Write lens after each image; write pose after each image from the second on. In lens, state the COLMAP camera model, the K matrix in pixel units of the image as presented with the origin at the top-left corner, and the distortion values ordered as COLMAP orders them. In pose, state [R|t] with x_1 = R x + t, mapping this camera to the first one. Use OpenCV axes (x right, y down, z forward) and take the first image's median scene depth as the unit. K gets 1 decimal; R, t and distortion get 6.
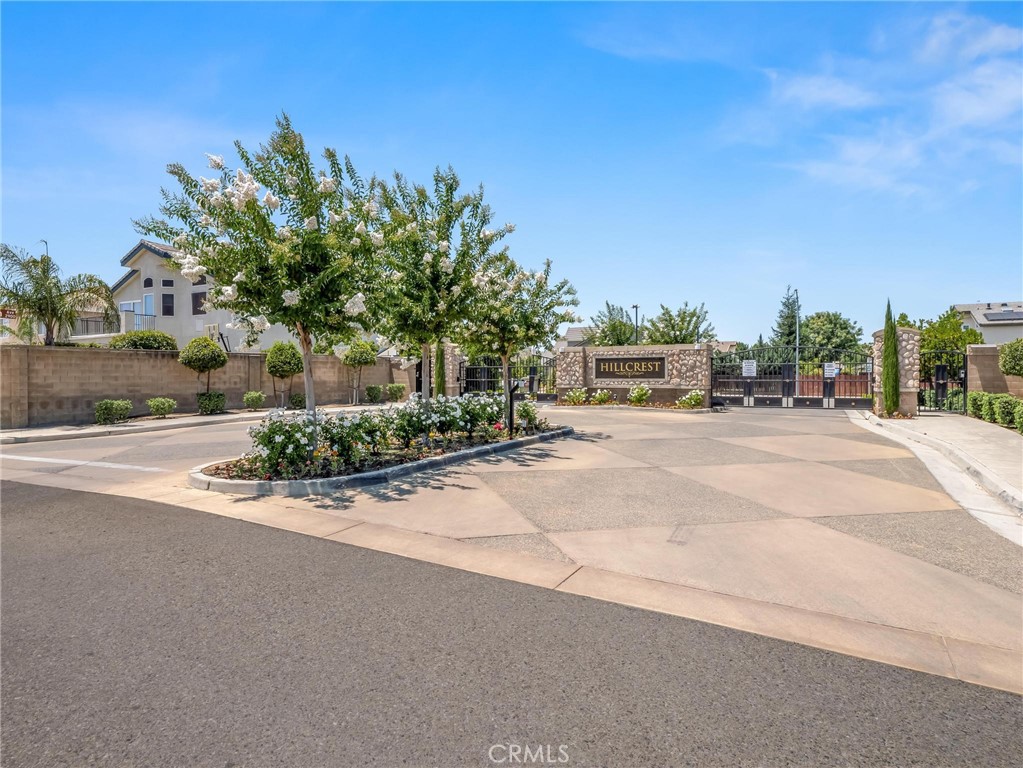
lens RADIAL K [[577.5, 0, 511.5], [0, 577.5, 384.0], [0, 0, 1]] dist [-0.001153, -0.000063]
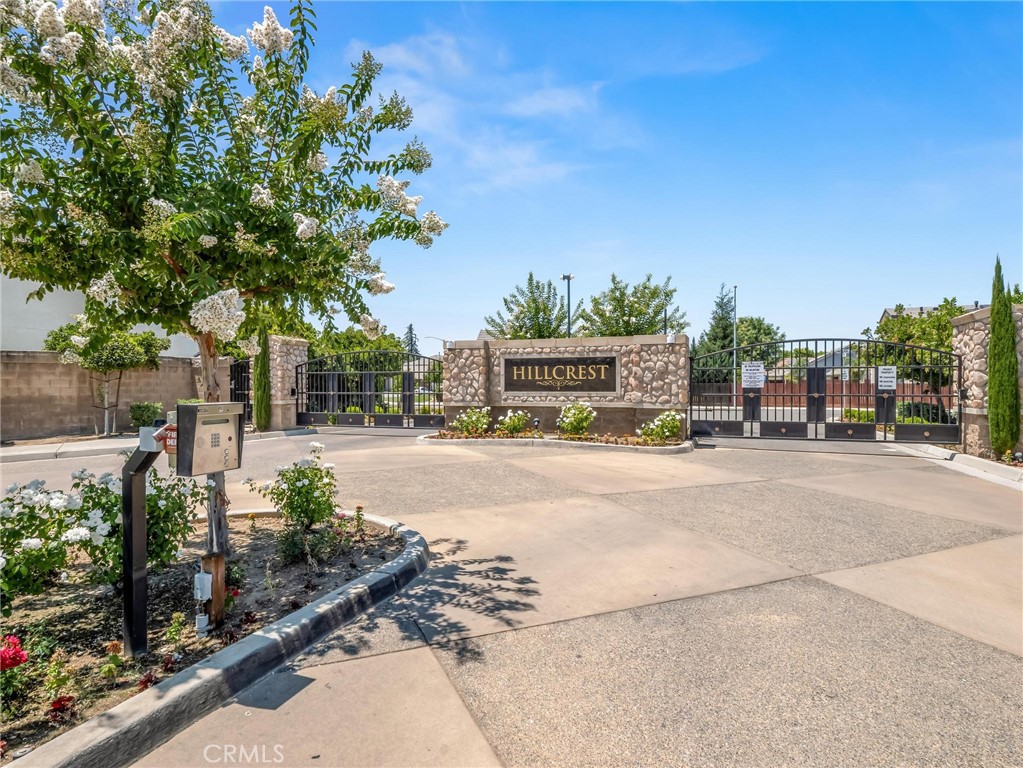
lens RADIAL K [[577.5, 0, 511.5], [0, 577.5, 384.0], [0, 0, 1]] dist [-0.001153, -0.000063]
pose [[0.990070, -0.001833, 0.140566, 0.068251], [0.003619, 0.999916, -0.012449, -0.010132], [-0.140531, 0.012834, 0.989993, 0.401760]]
